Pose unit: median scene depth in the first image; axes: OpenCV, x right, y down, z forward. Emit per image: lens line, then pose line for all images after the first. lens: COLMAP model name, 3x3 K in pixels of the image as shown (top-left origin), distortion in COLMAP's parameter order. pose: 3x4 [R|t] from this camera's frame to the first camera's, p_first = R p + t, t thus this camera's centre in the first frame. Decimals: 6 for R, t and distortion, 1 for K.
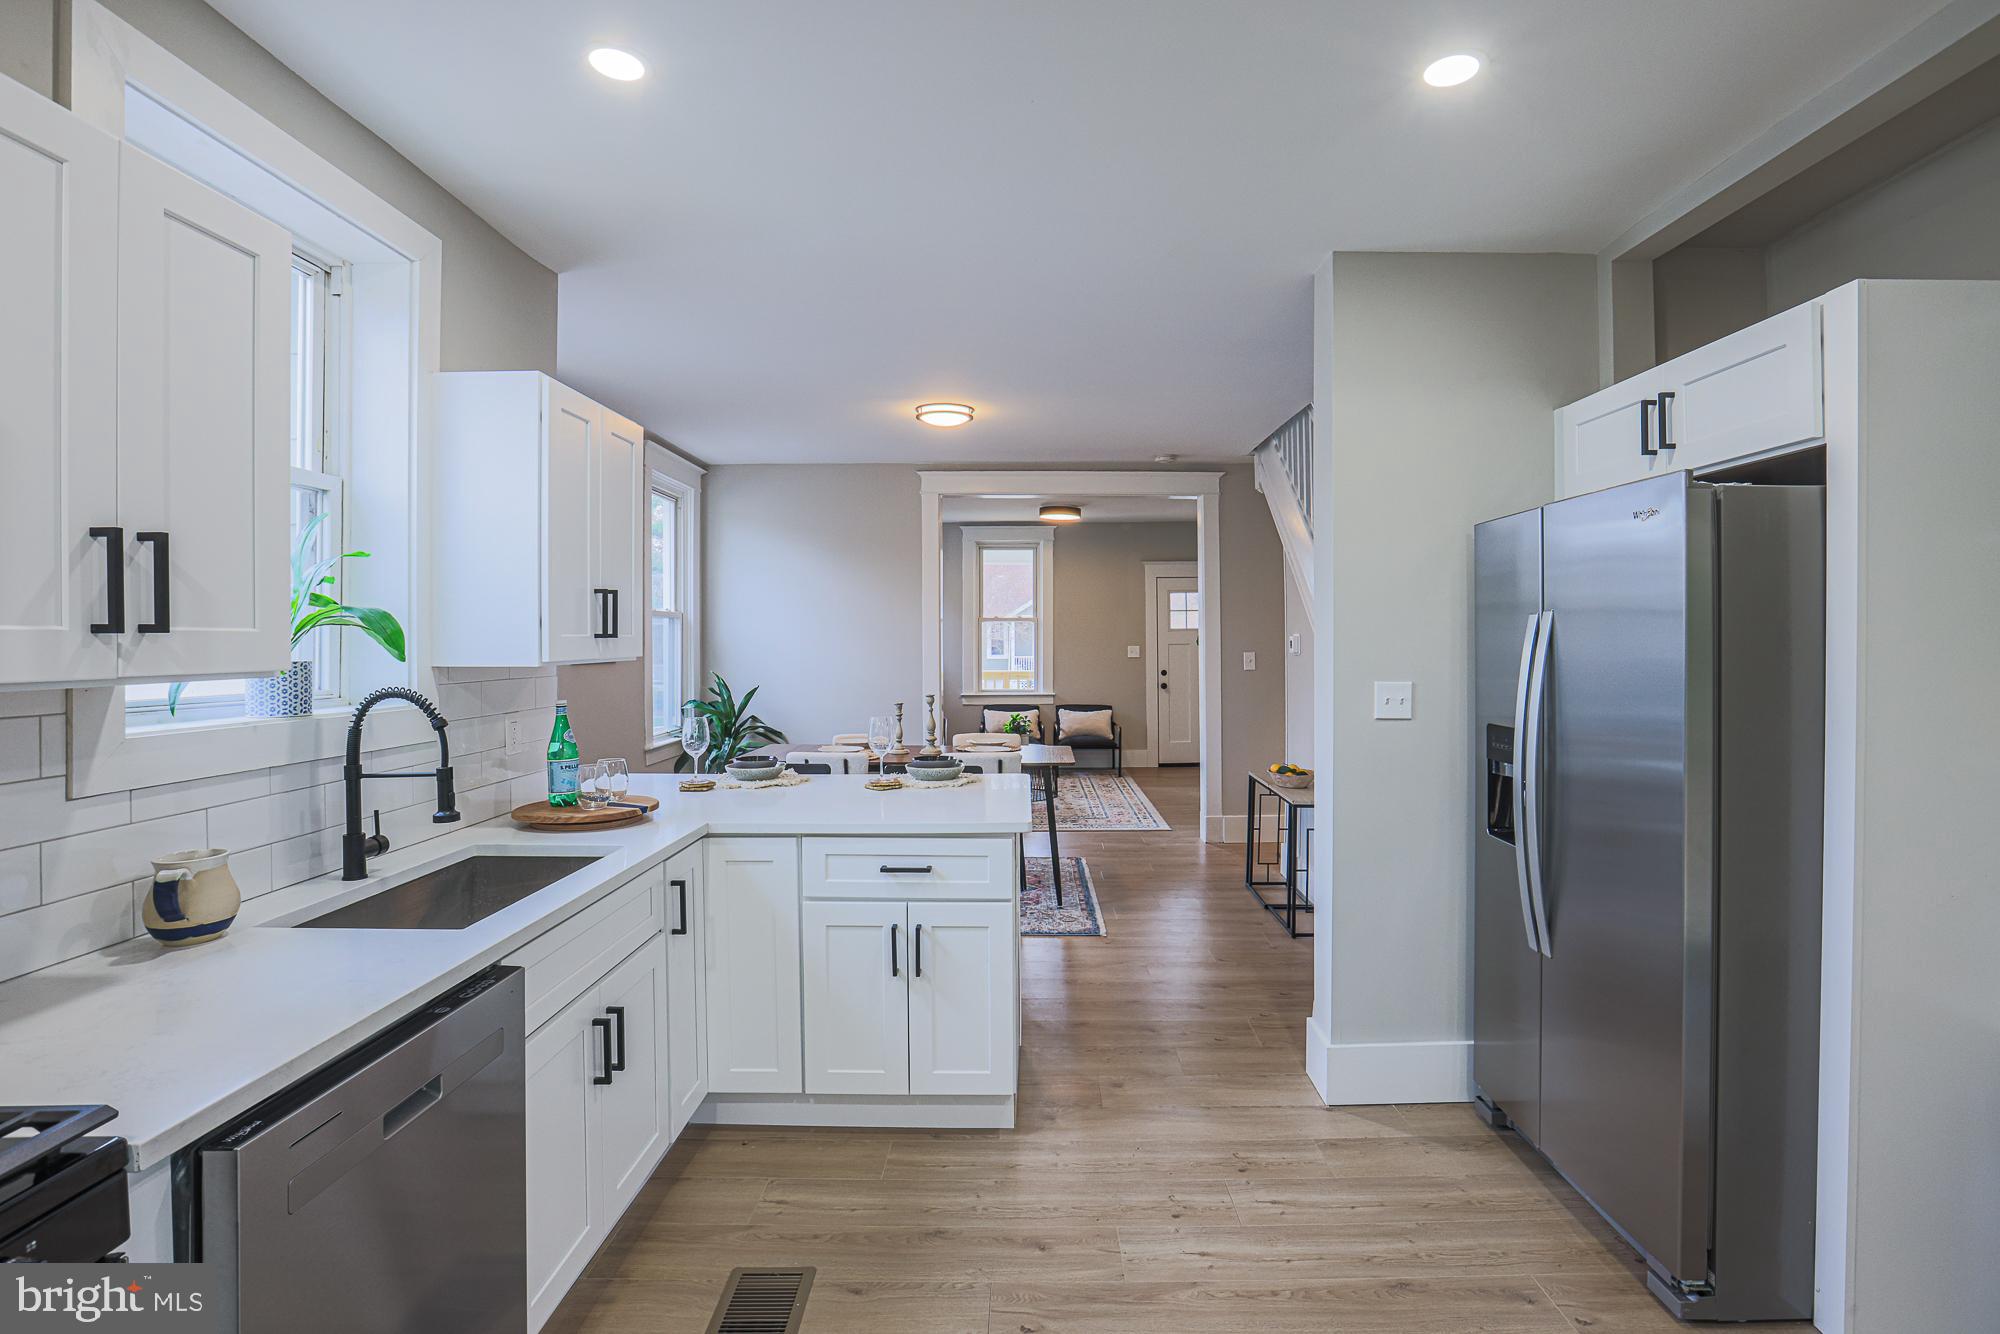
lens RADIAL K [[939.3, 0, 1020.3], [0, 939.3, 638.6], [0, 0, 1]] dist [-0.052077, 0.018951]
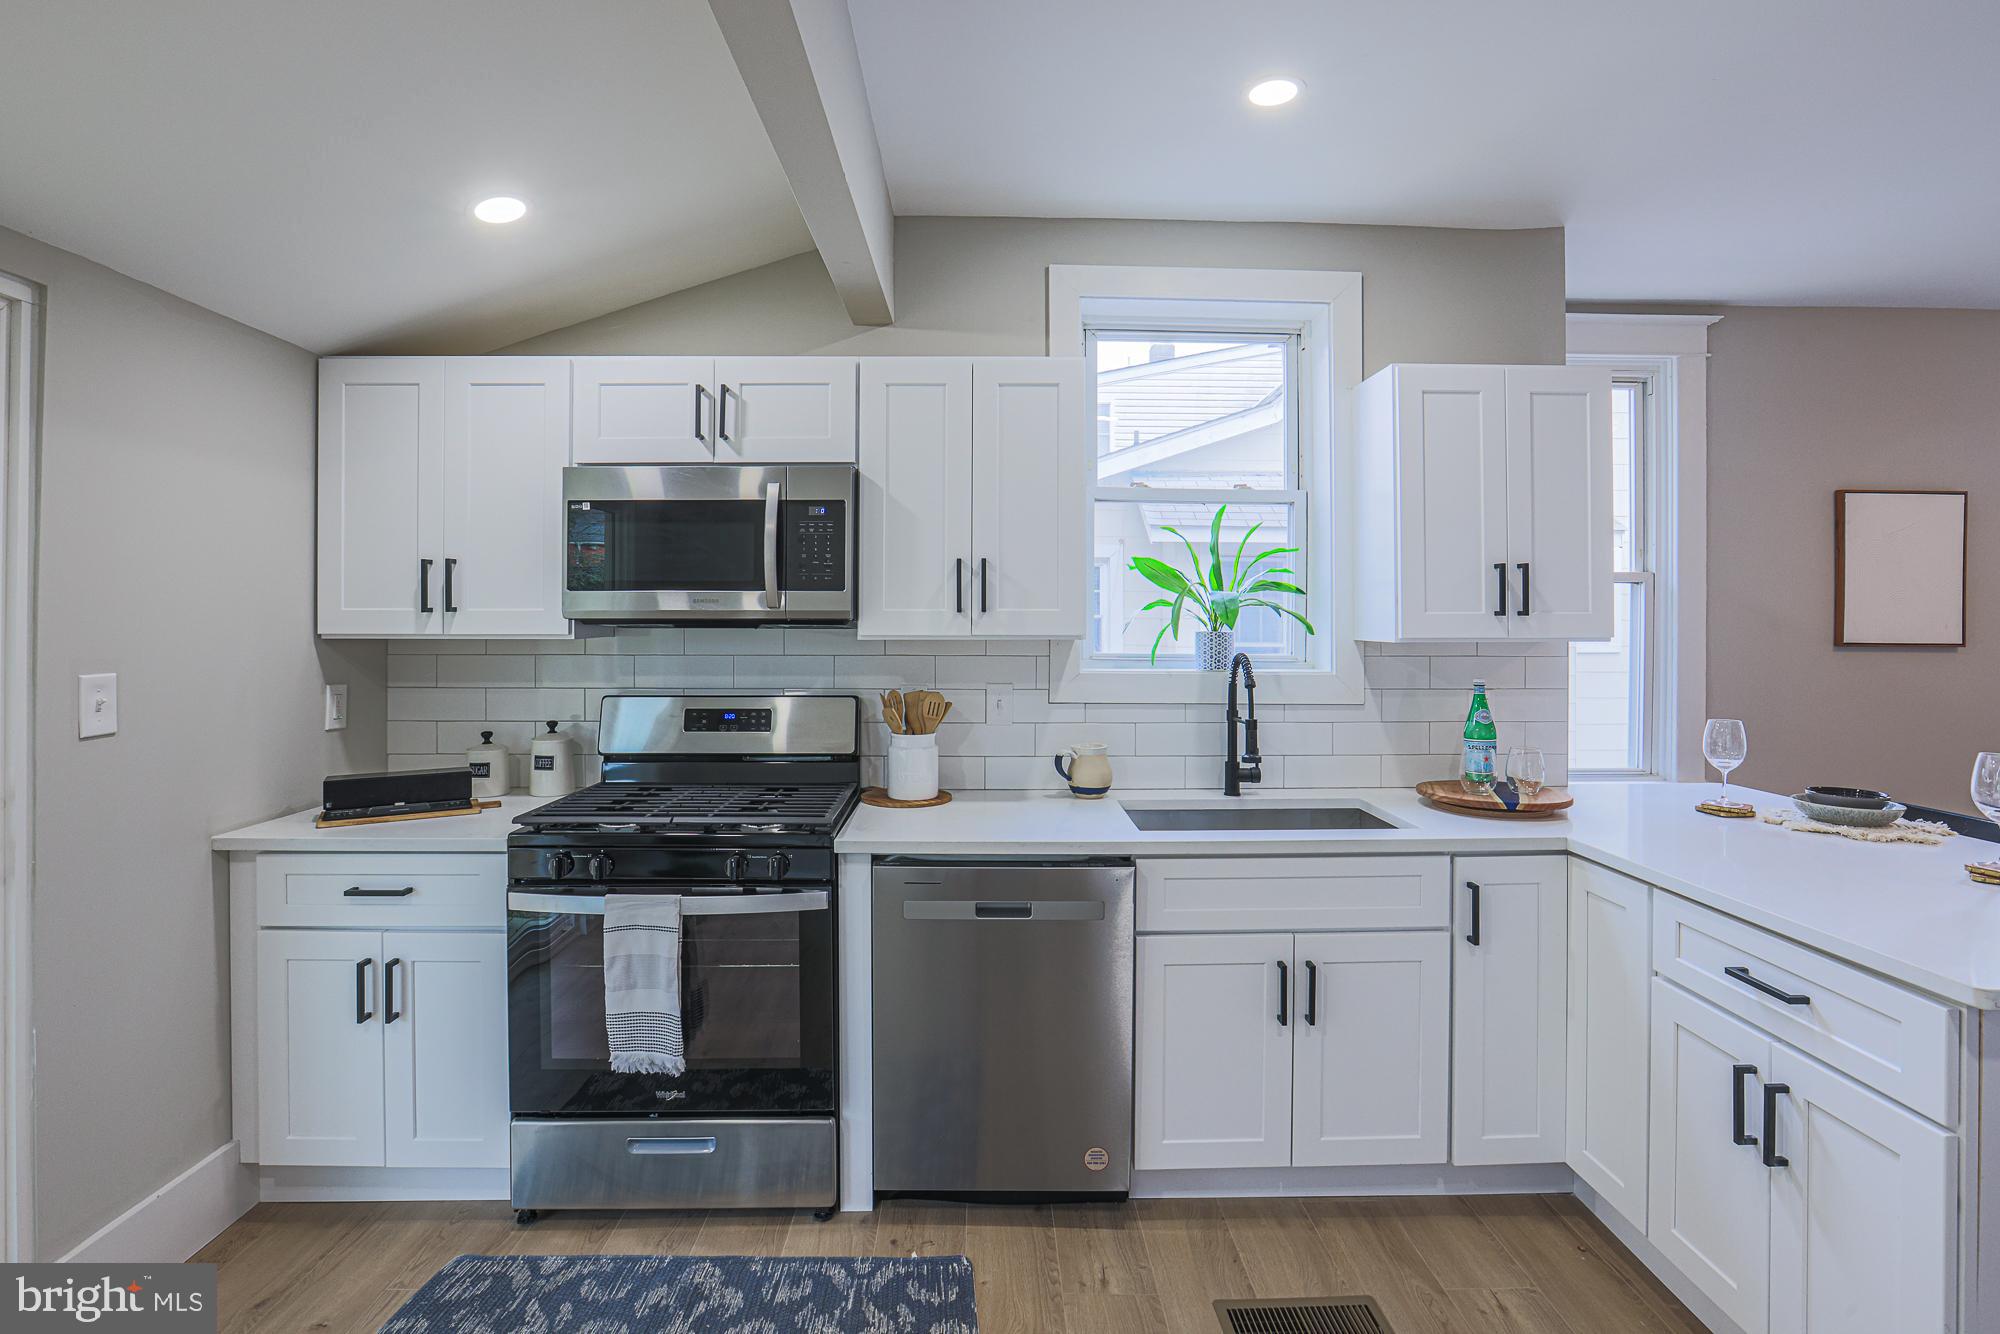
lens RADIAL K [[926.0, 0, 998.3], [0, 926.0, 610.8], [0, 0, 1]] dist [-0.052551, 0.019317]
pose [[0.021882, -0.006020, -0.999742, 0.249462], [-0.001779, 0.999980, -0.006061, 0.000494], [0.999759, 0.001911, 0.021871, 0.254341]]
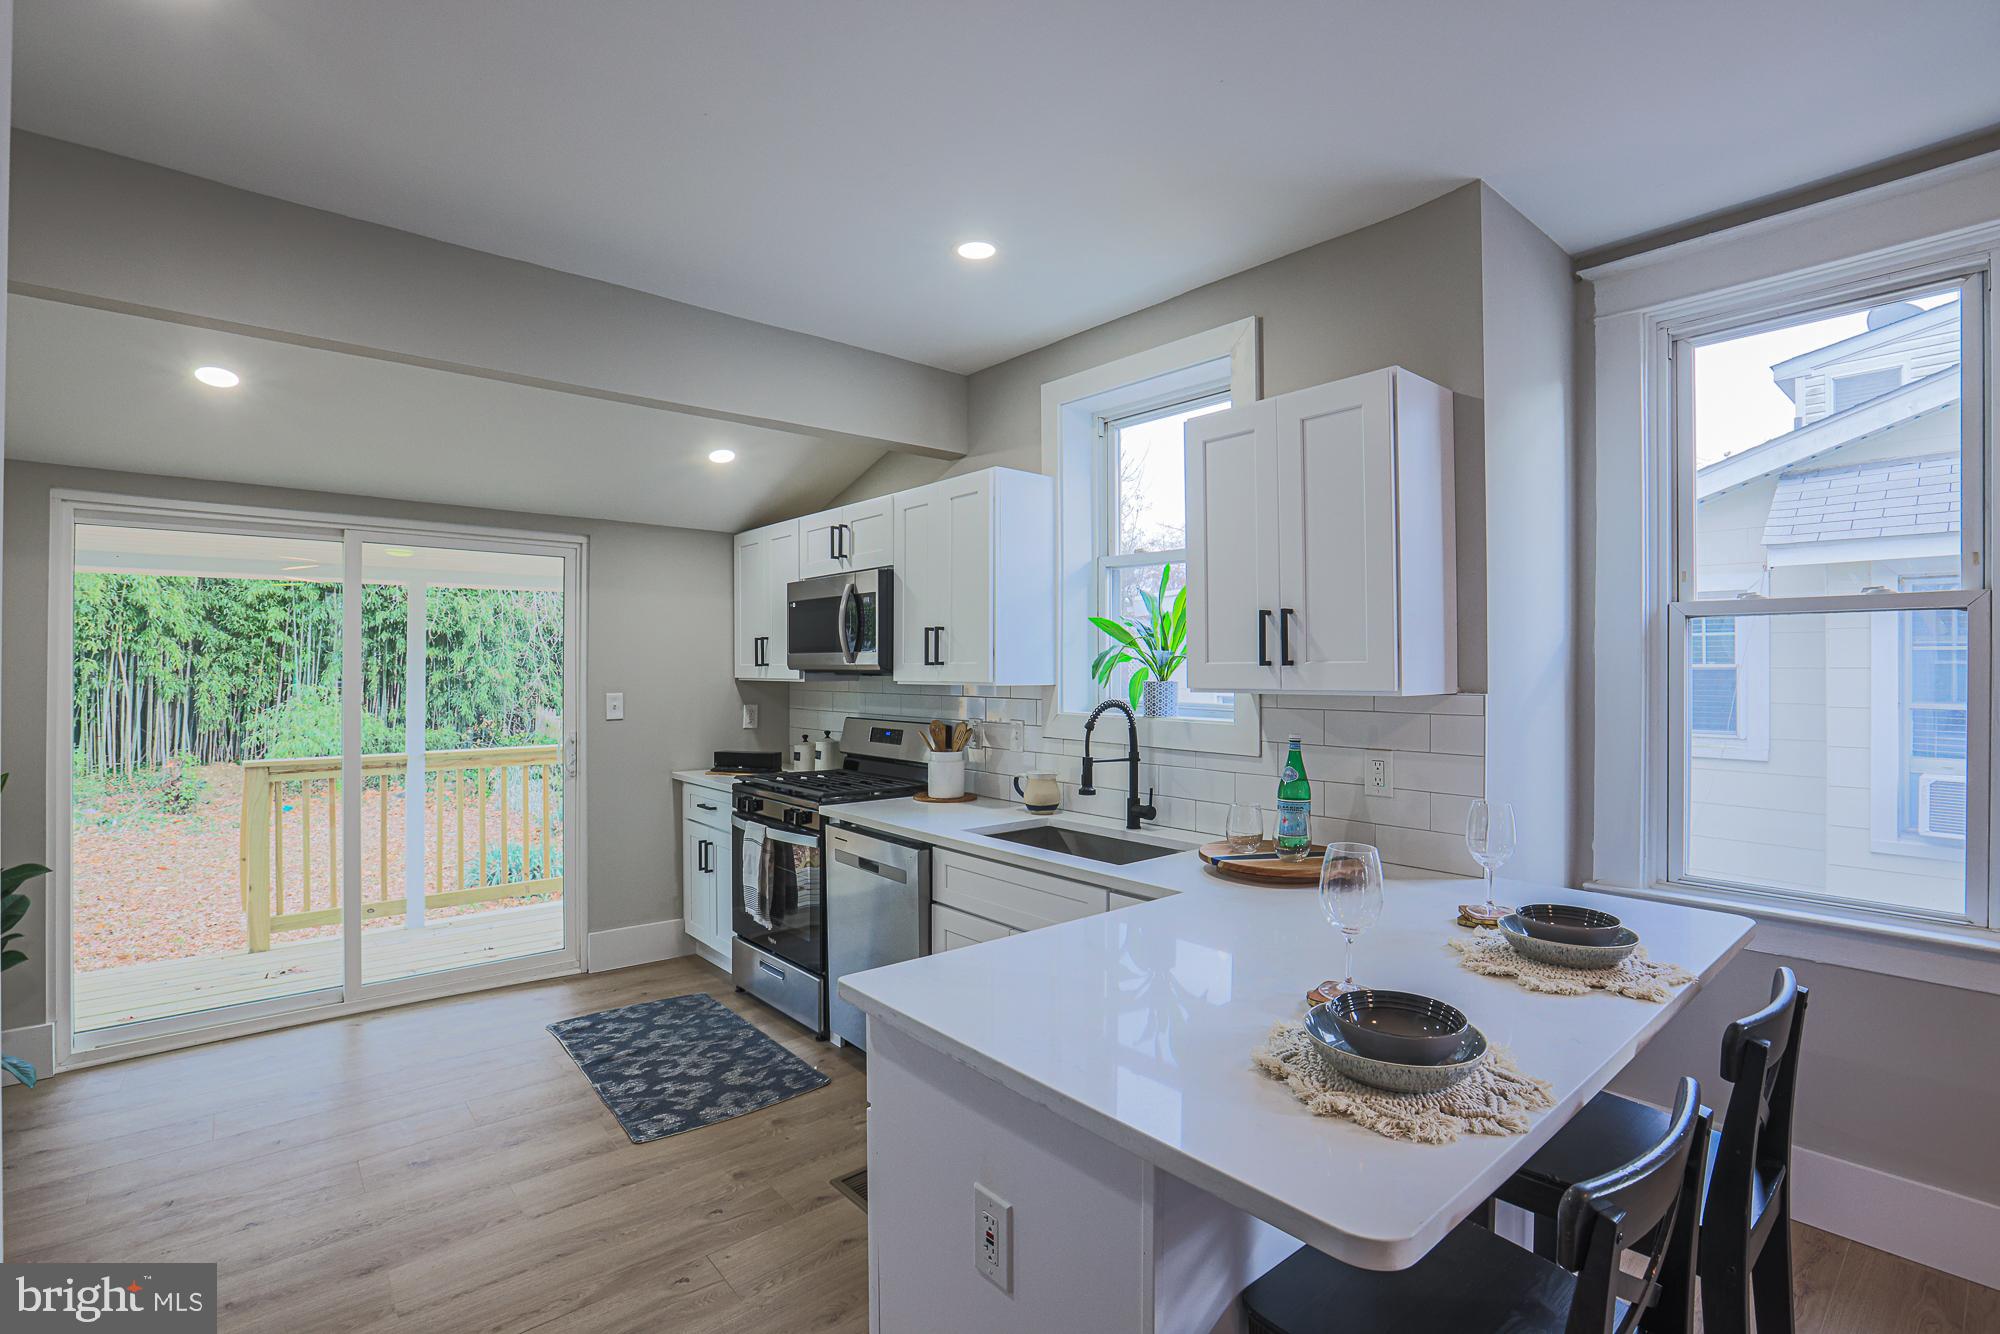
lens RADIAL K [[921.5, 0, 1004.3], [0, 921.5, 663.0], [0, 0, 1]] dist [-0.053212, 0.018190]
pose [[-0.759069, -0.003149, -0.651002, 0.163160], [0.000428, 0.999986, -0.005336, 0.000643], [0.651010, -0.004329, -0.759057, 0.814613]]
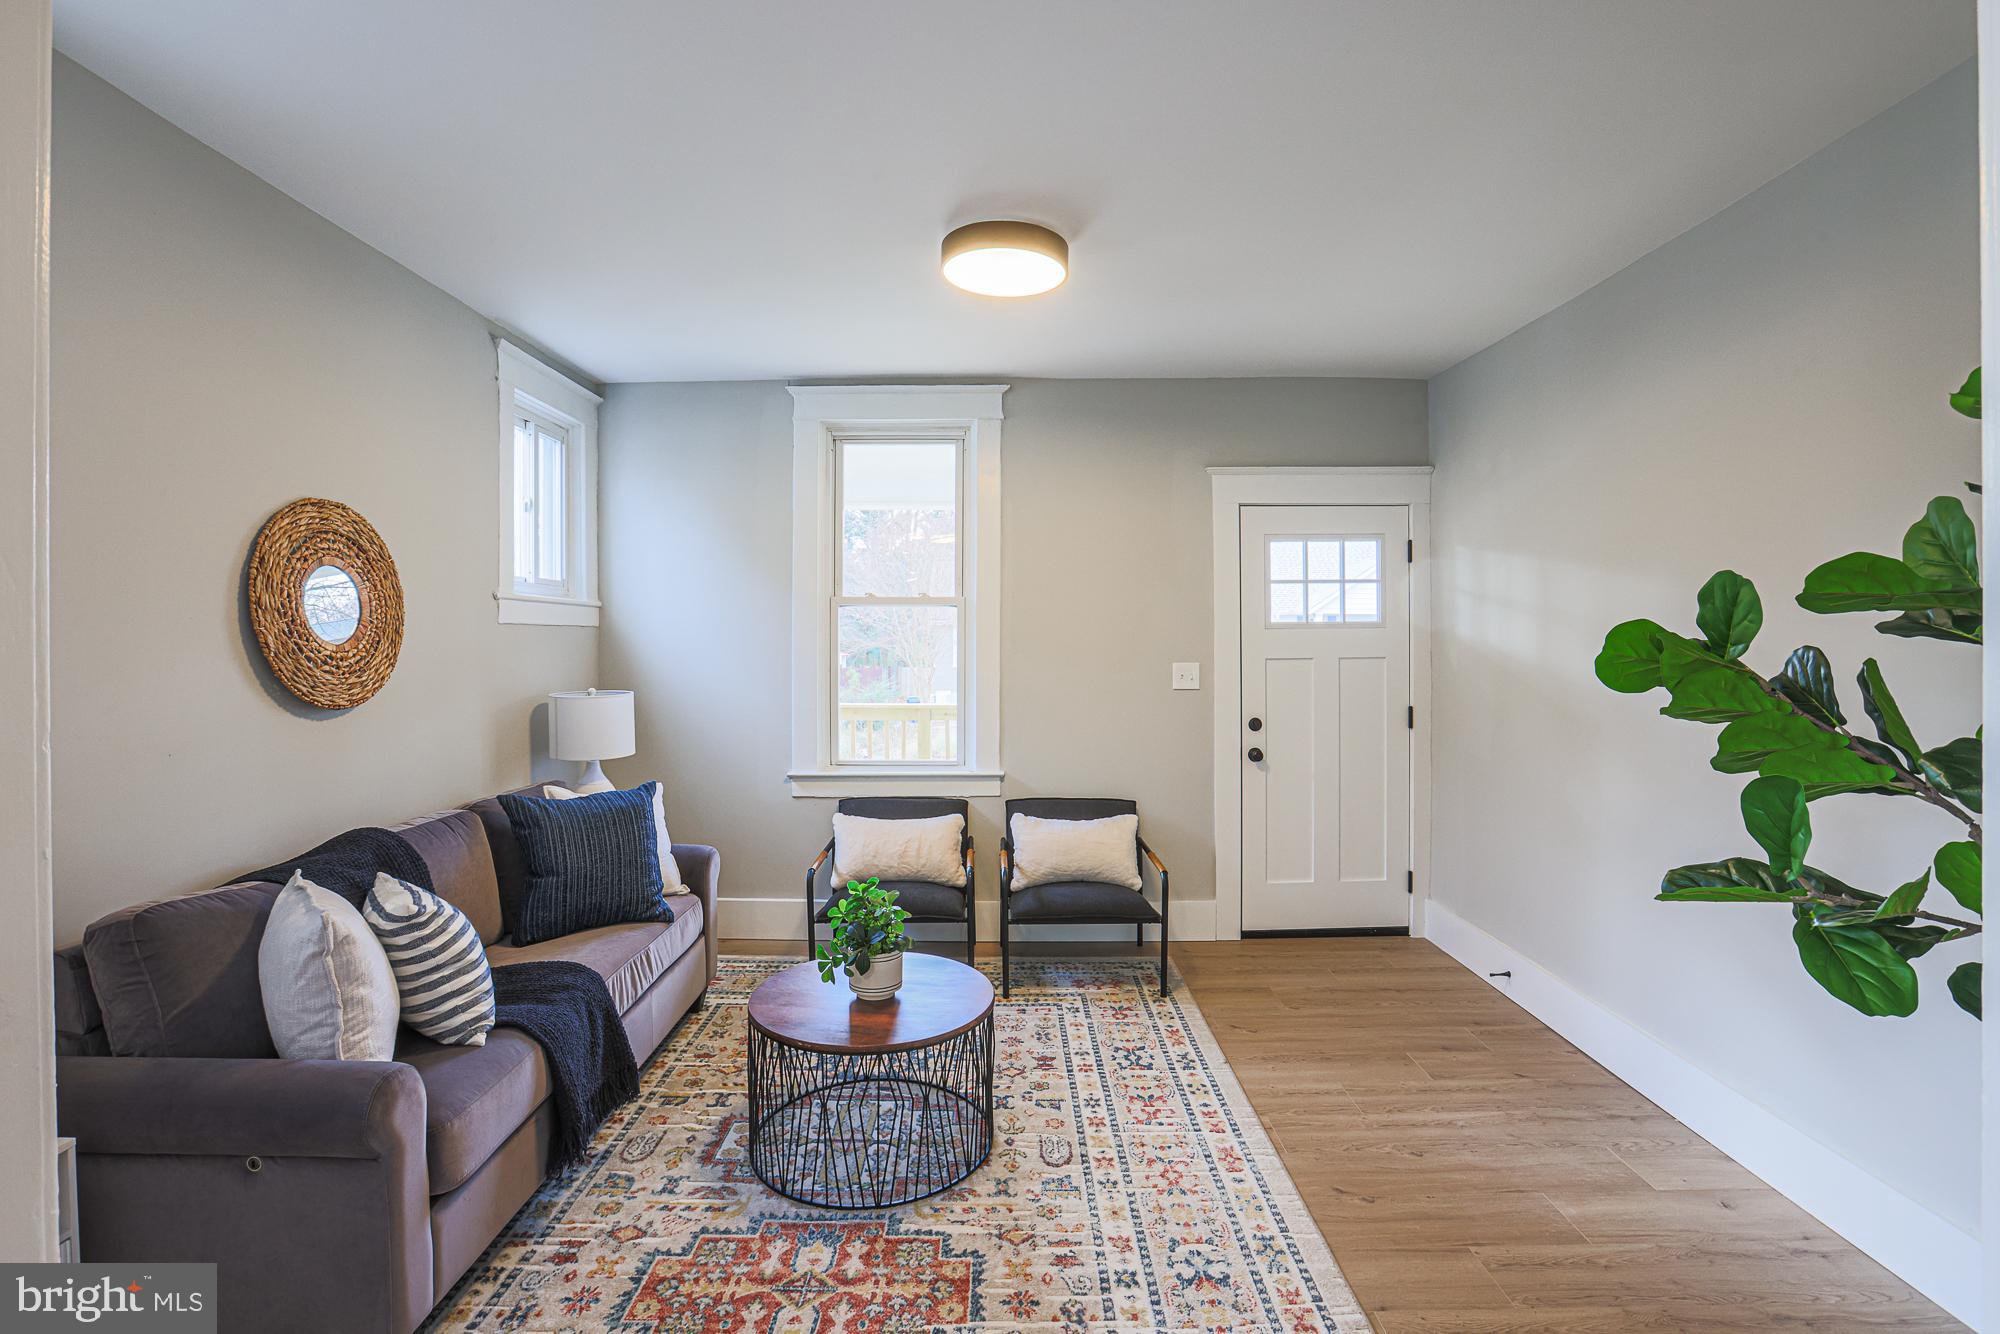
lens RADIAL K [[918.0, 0, 995.8], [0, 918.0, 651.8], [0, 0, 1]] dist [-0.050405, 0.017130]
pose [[0.999996, 0.002736, -0.001191, 0.070149], [-0.002726, 0.999965, 0.007958, -0.000635], [0.001213, -0.007955, 0.999968, 1.208286]]
